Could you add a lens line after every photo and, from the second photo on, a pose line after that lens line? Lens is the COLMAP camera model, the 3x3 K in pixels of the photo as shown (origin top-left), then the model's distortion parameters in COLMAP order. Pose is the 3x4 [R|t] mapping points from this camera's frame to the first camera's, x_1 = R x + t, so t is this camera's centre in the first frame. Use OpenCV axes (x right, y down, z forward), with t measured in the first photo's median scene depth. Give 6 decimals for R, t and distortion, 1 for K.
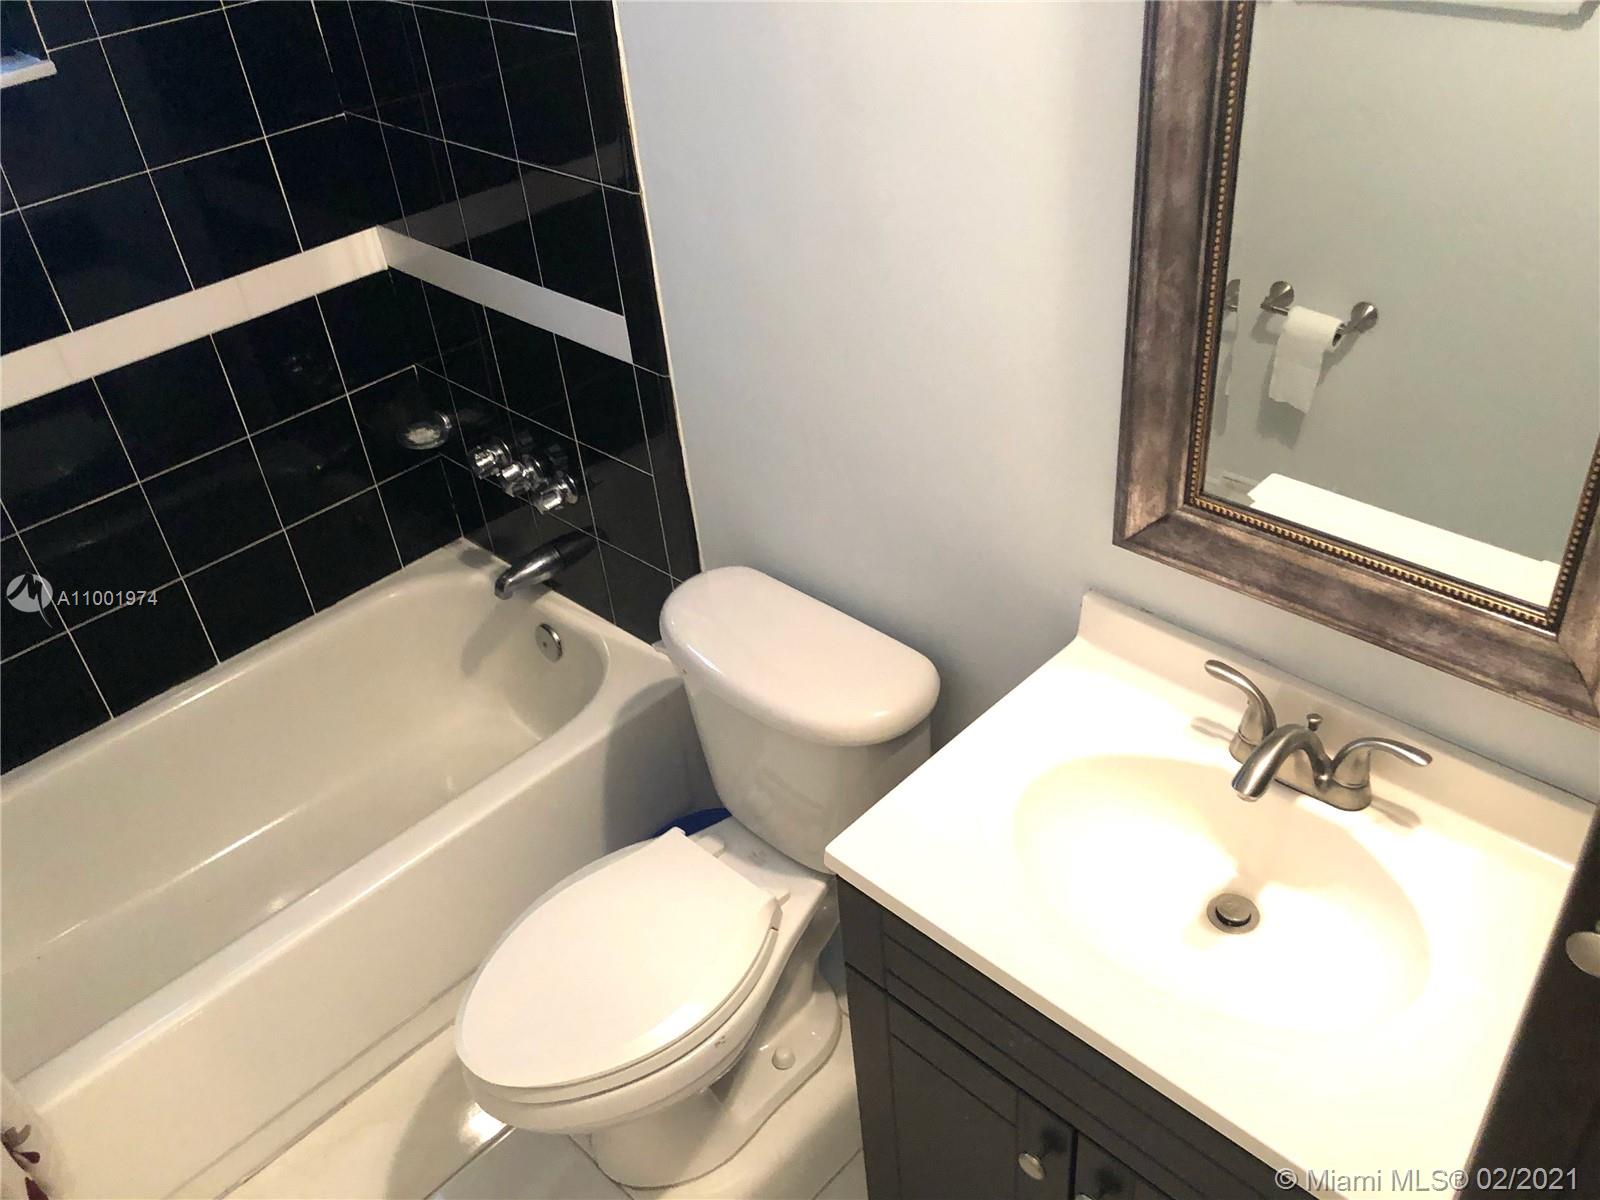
lens RADIAL K [[1299.8, 0, 800.0], [0, 1299.8, 600.0], [0, 0, 1]] dist [-0.013429, 0.008537]
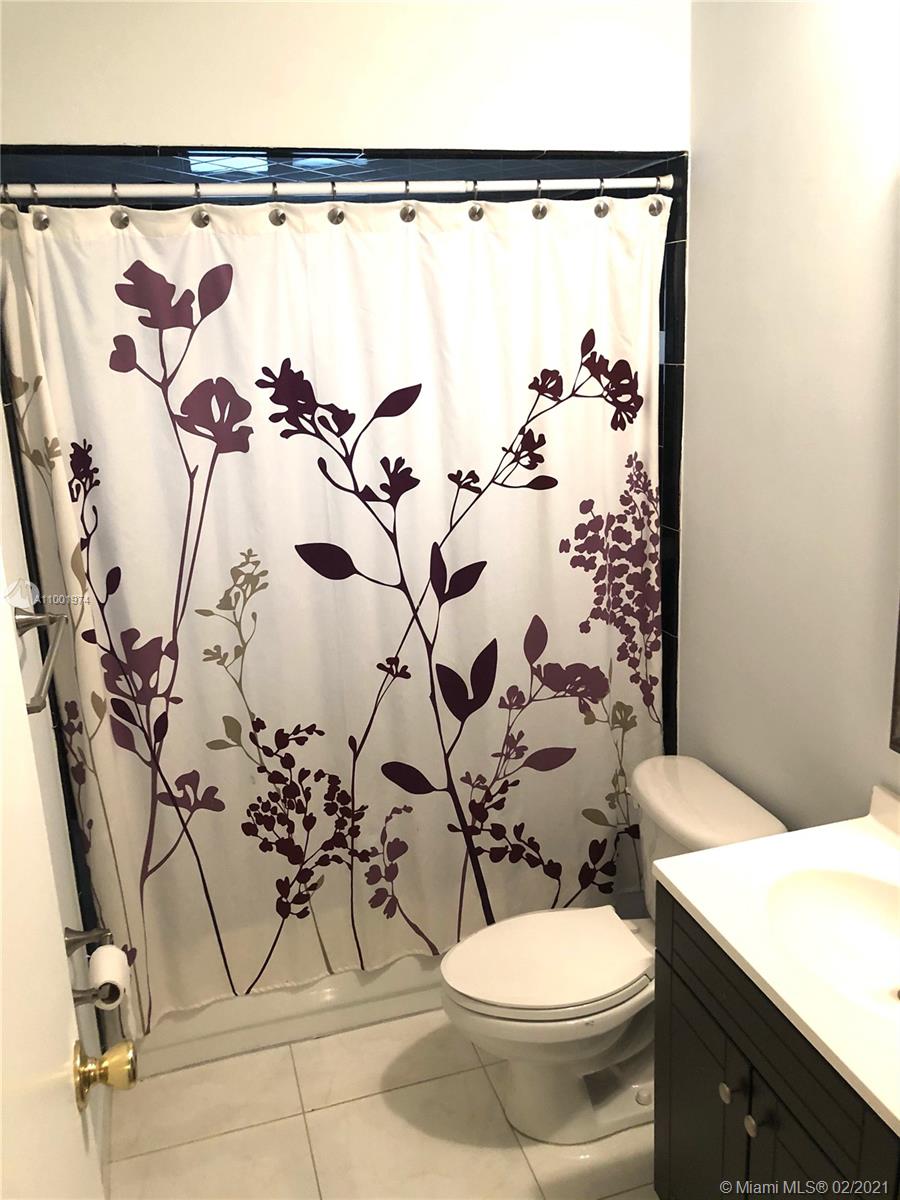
lens RADIAL K [[974.8, 0, 450.0], [0, 974.8, 600.0], [0, 0, 1]] dist [-0.013429, 0.008537]
pose [[0.871513, 0.167519, -0.460872, 0.251124], [-0.305979, 0.920205, -0.244129, 0.212352], [0.383200, 0.353779, 0.853228, -0.248651]]
